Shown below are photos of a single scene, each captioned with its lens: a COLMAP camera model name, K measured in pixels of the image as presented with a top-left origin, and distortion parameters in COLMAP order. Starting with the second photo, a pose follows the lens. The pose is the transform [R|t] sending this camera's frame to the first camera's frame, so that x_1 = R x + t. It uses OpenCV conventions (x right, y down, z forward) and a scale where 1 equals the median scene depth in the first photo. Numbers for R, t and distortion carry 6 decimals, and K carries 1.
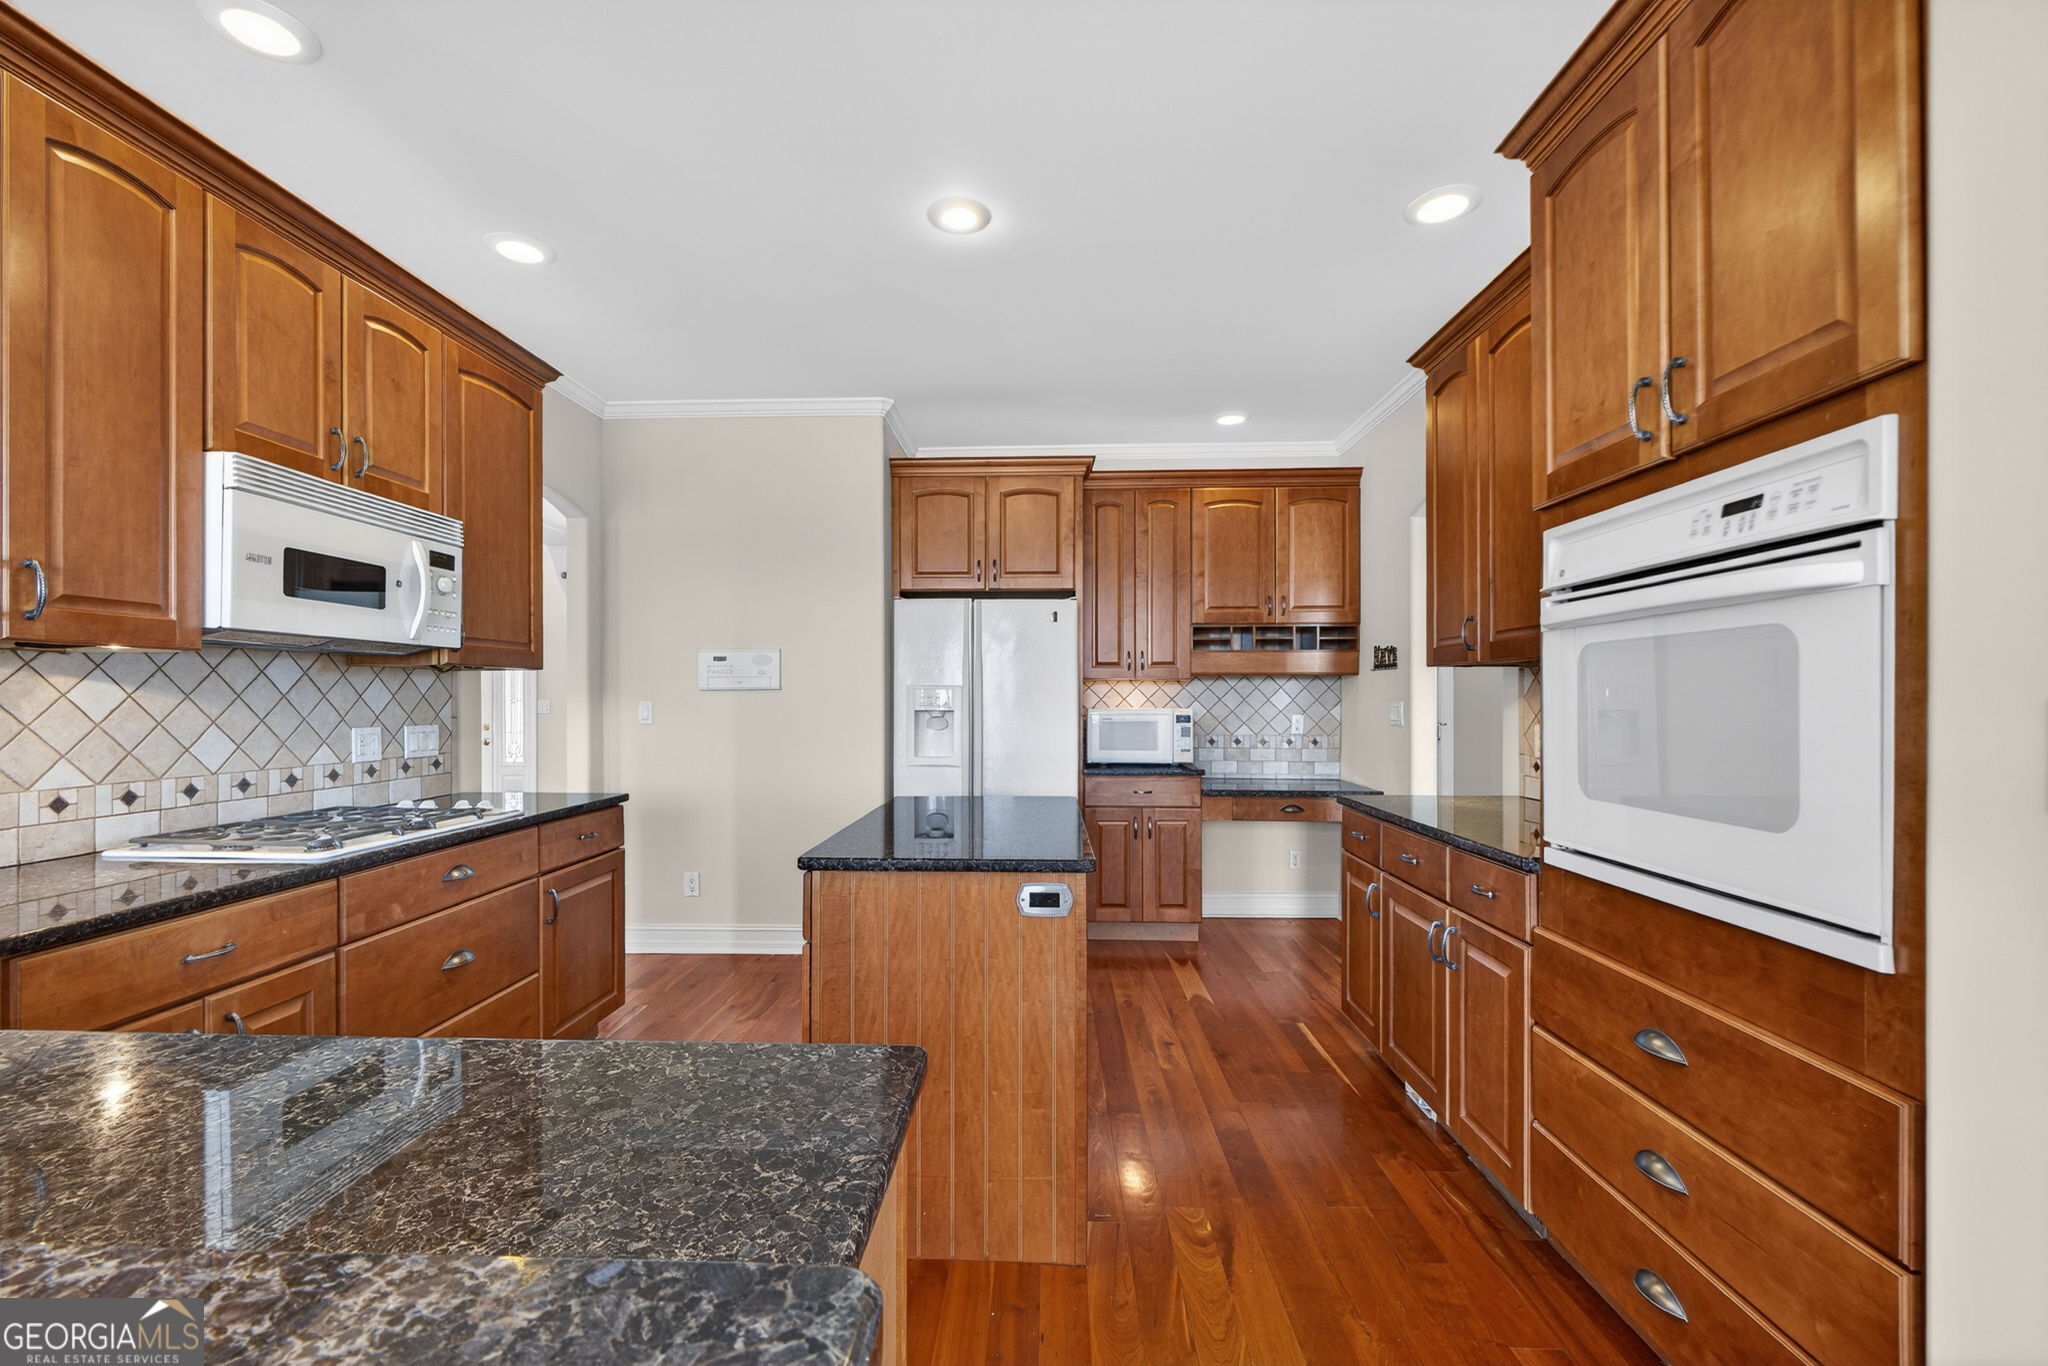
lens RADIAL K [[864.3, 0, 1023.7], [0, 864.3, 701.3], [0, 0, 1]] dist [-0.002374, 0.000681]
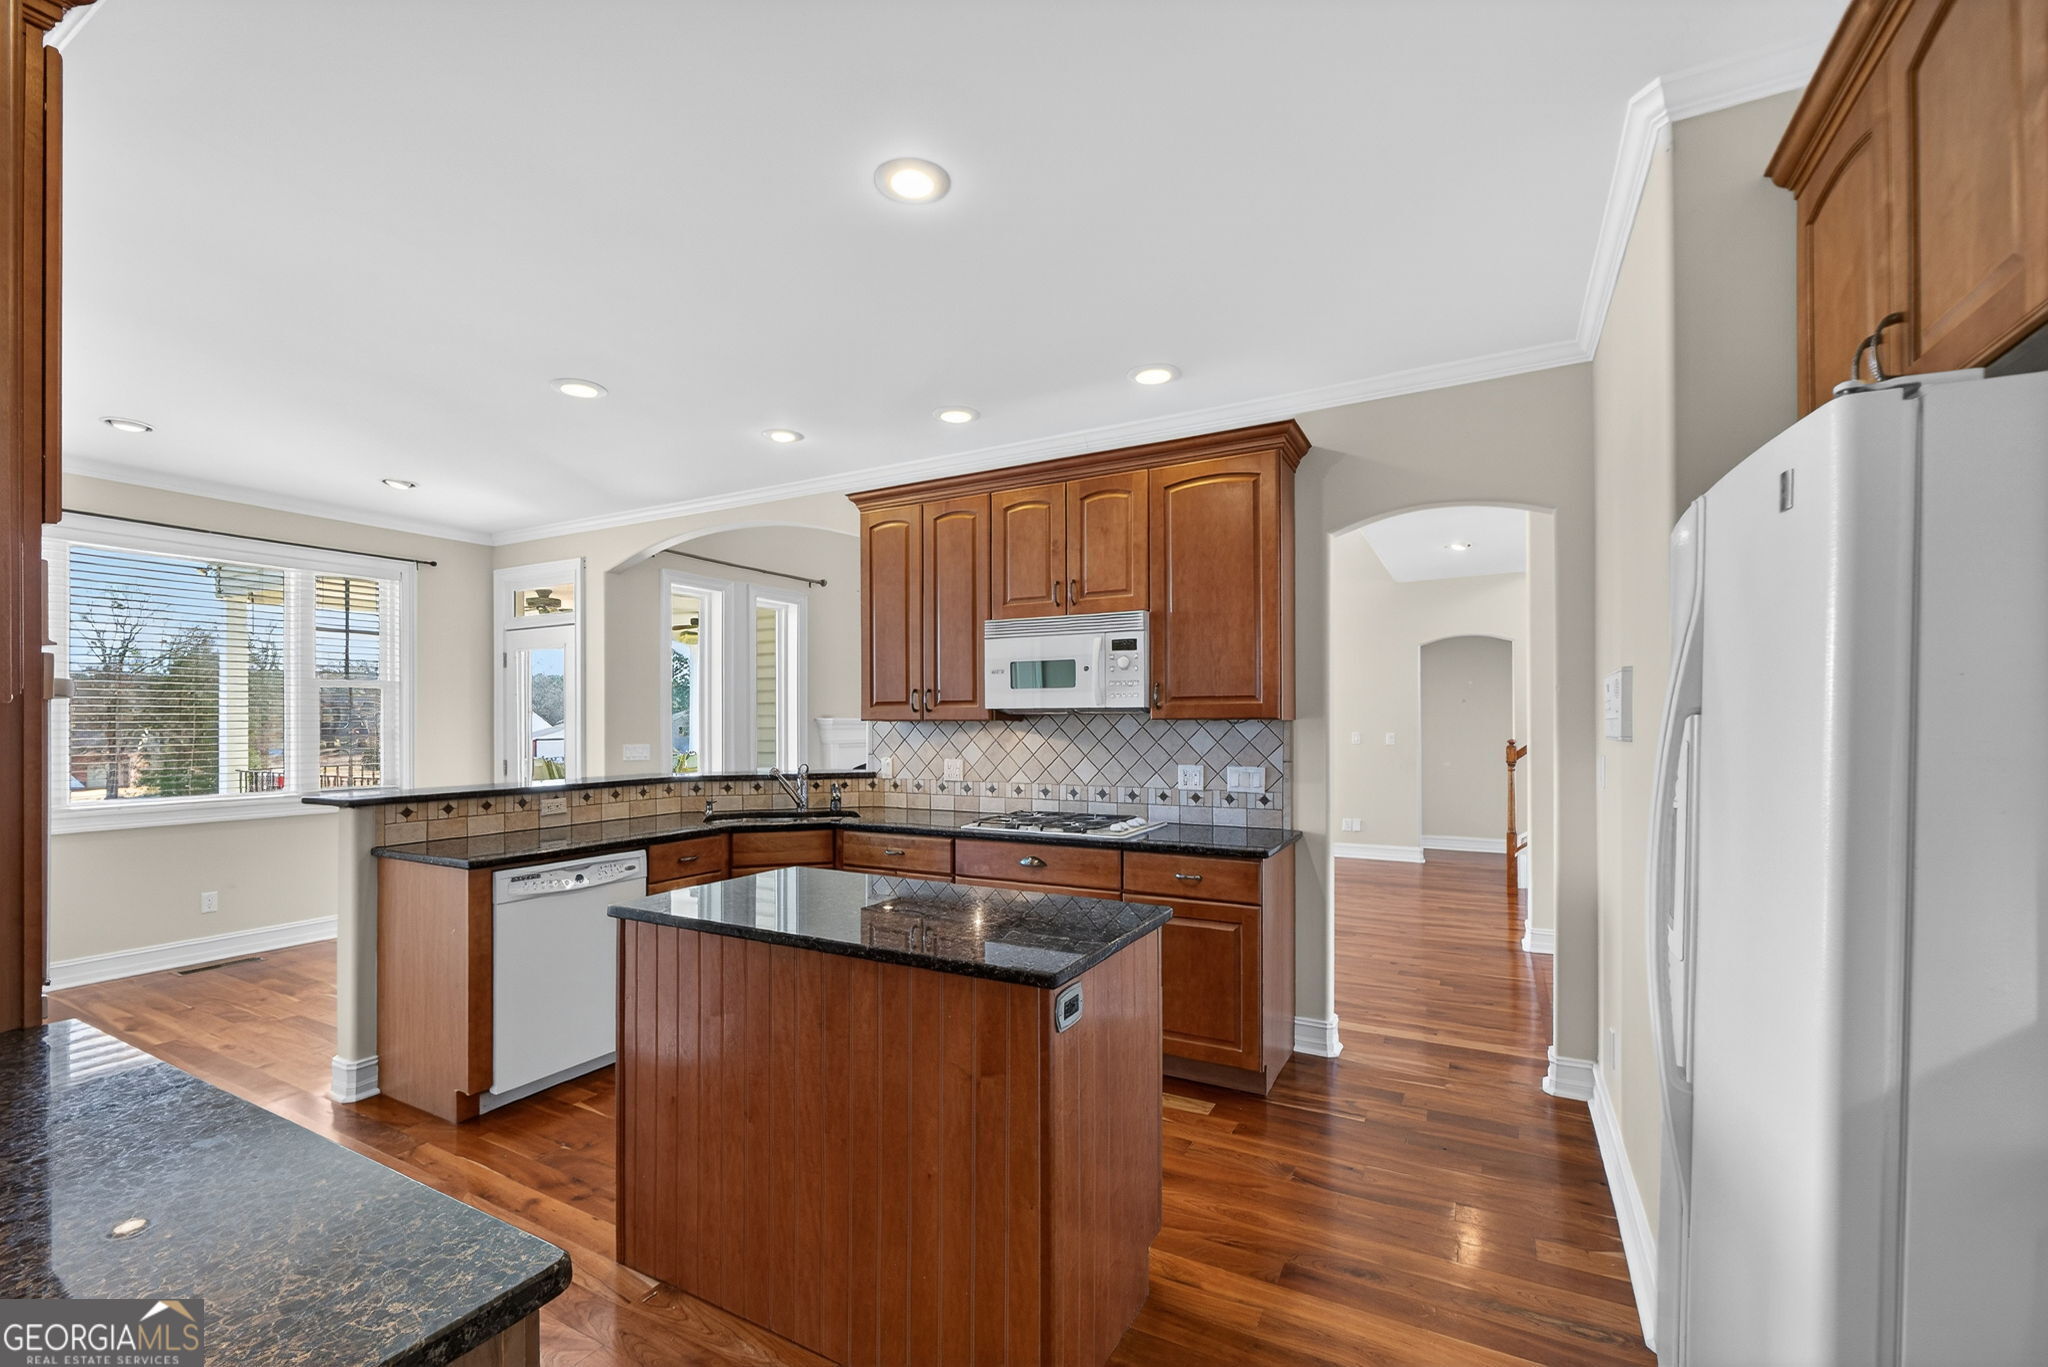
lens RADIAL K [[864.3, 0, 1057.1], [0, 864.3, 711.7], [0, 0, 1]] dist [-0.002374, 0.000681]
pose [[-0.438591, 0.000348, -0.898687, 0.626924], [0.003400, 0.999993, -0.001271, -0.059416], [0.898680, -0.003613, -0.438589, 1.582843]]
